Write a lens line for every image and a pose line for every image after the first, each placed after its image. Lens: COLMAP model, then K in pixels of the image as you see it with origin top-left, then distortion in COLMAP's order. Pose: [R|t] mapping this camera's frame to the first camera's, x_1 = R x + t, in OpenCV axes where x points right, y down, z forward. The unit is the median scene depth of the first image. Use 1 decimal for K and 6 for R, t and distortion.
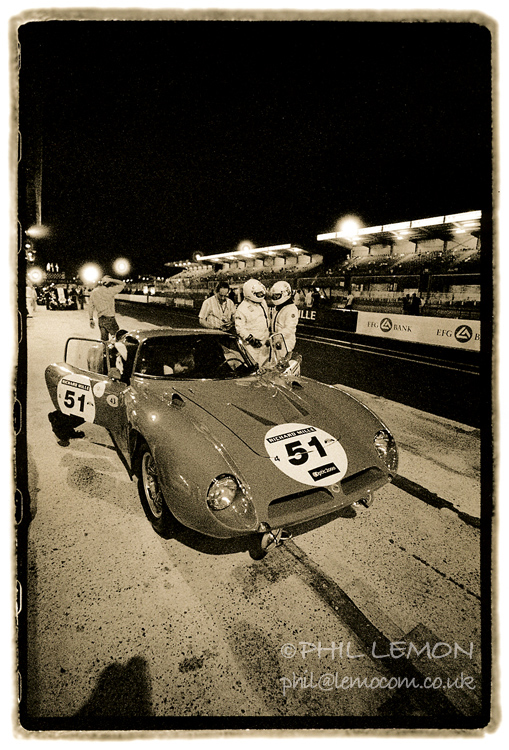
lens RADIAL K [[338.2, 0, 241.5], [0, 338.2, 375.3], [0, 0, 1]] dist [-0.000859, -0.000014]
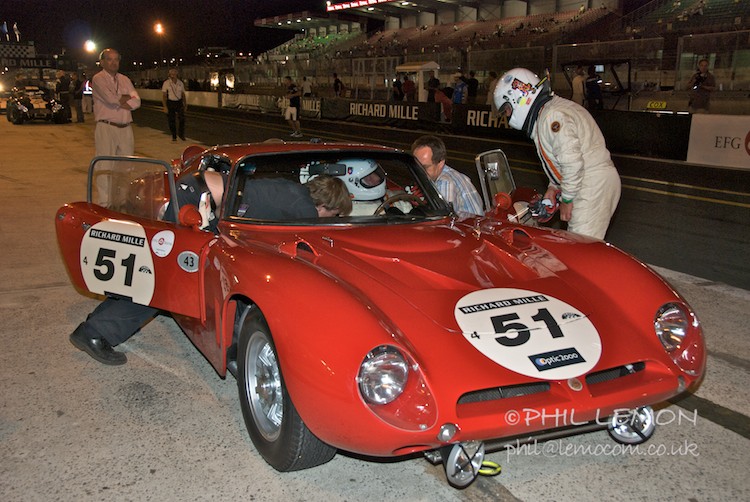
lens RADIAL K [[783.3, 0, 375.0], [0, 783.3, 251.0], [0, 0, 1]] dist [0.094658, -0.004247]
pose [[0.997587, -0.005746, -0.069191, 0.017696], [0.003520, 0.999474, -0.032254, 0.096259], [0.069340, 0.031933, 0.997082, -0.264164]]
